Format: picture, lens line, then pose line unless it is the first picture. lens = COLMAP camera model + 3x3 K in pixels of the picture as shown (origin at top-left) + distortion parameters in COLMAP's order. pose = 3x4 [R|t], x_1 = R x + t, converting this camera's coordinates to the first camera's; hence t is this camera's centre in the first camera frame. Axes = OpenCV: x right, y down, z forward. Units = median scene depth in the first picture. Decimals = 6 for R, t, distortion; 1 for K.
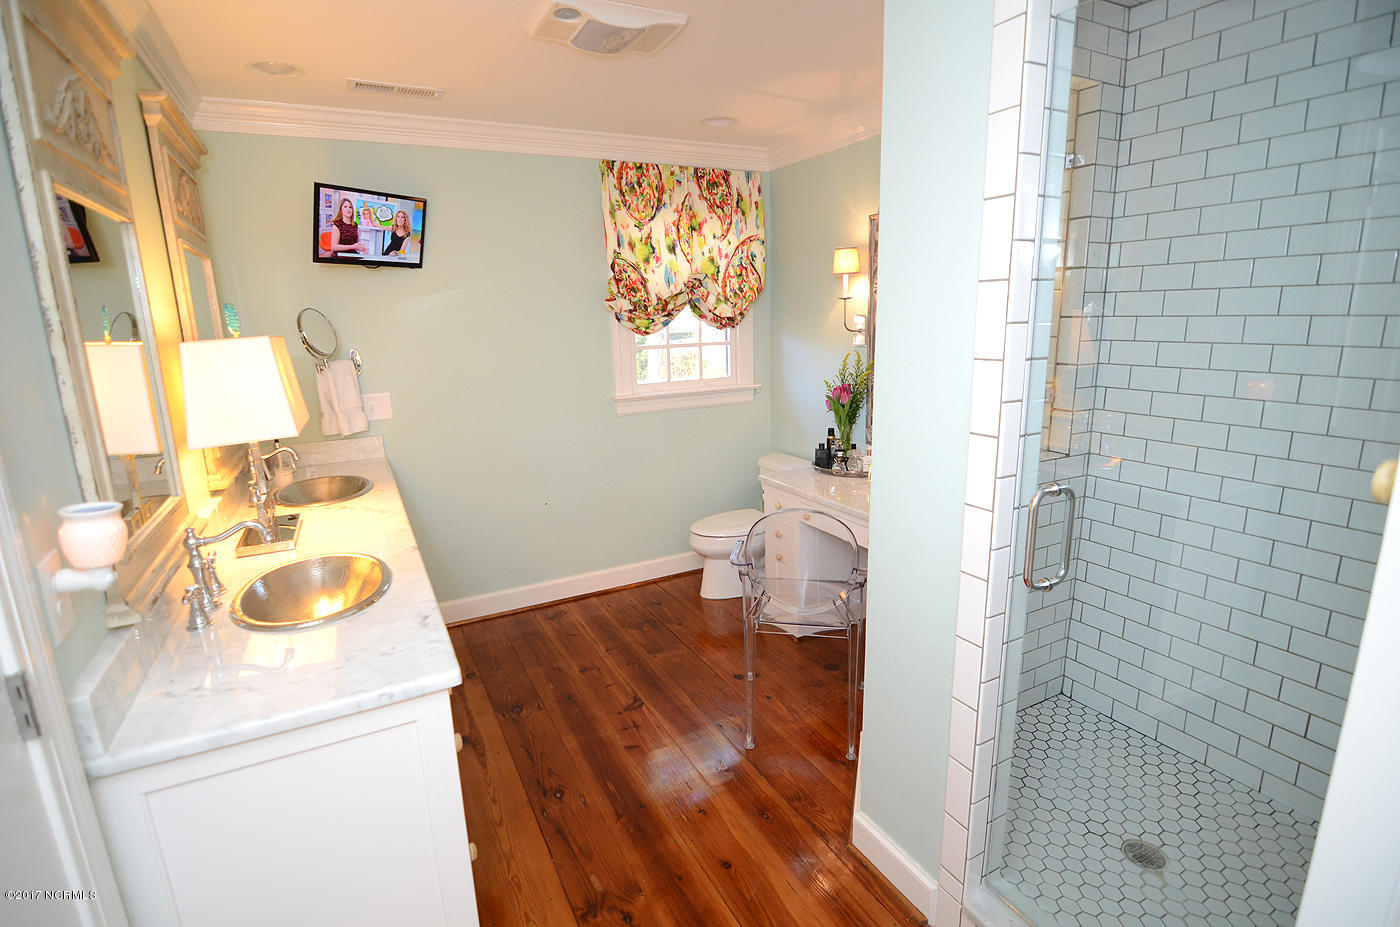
lens RADIAL K [[679.4, 0, 694.6], [0, 679.4, 470.1], [0, 0, 1]] dist [-0.003909, -0.009259]
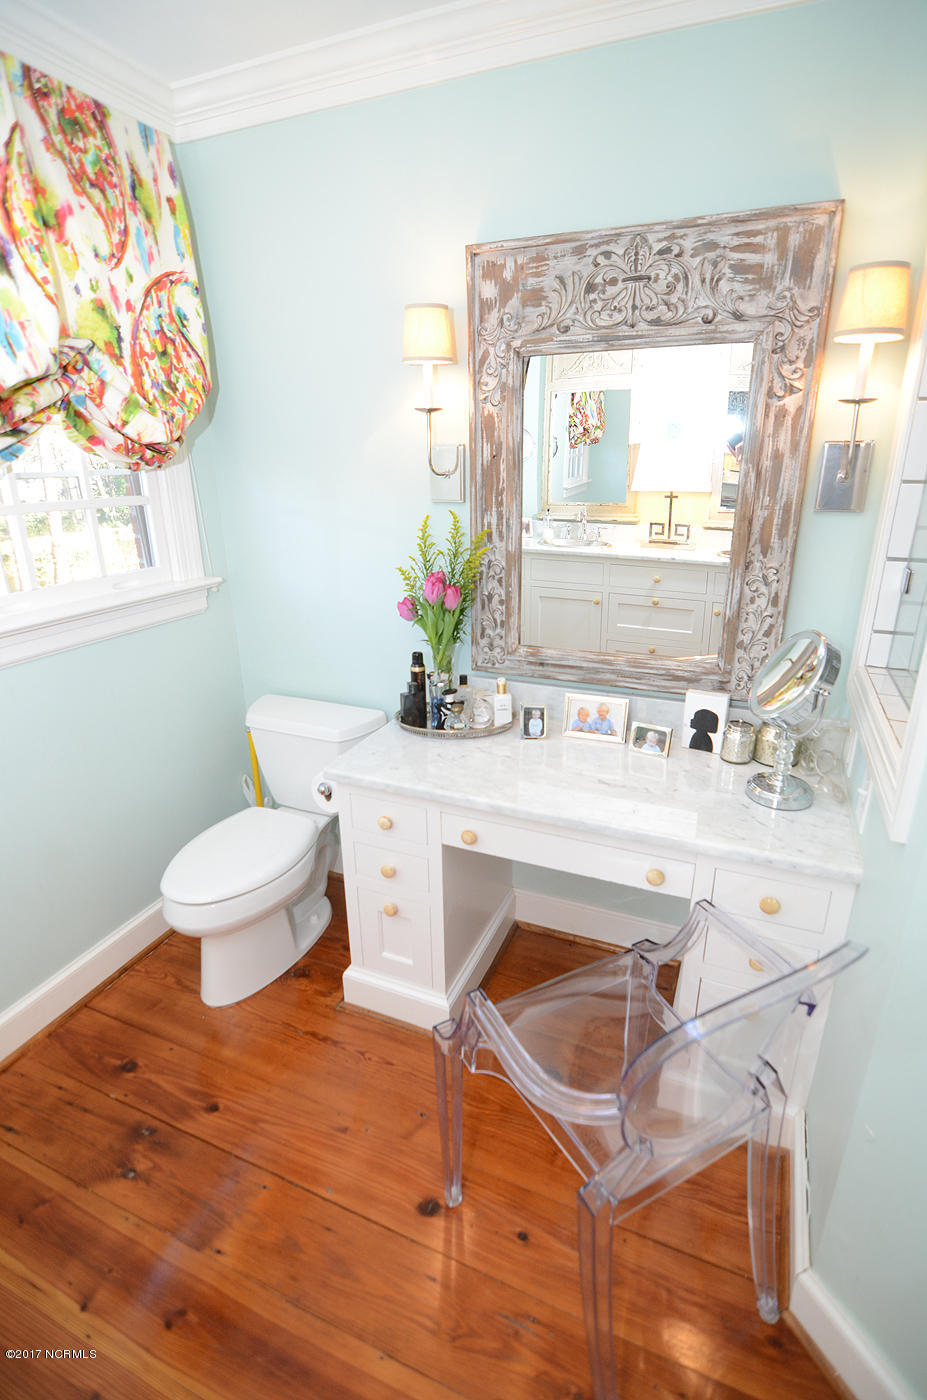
lens RADIAL K [[679.4, 0, 461.7], [0, 679.4, 708.3], [0, 0, 1]] dist [-0.003909, -0.009259]
pose [[0.773160, -0.192807, 0.604193, -0.108897], [0.126535, 0.980411, 0.150943, -0.088939], [-0.621460, -0.040252, 0.782411, 0.493133]]
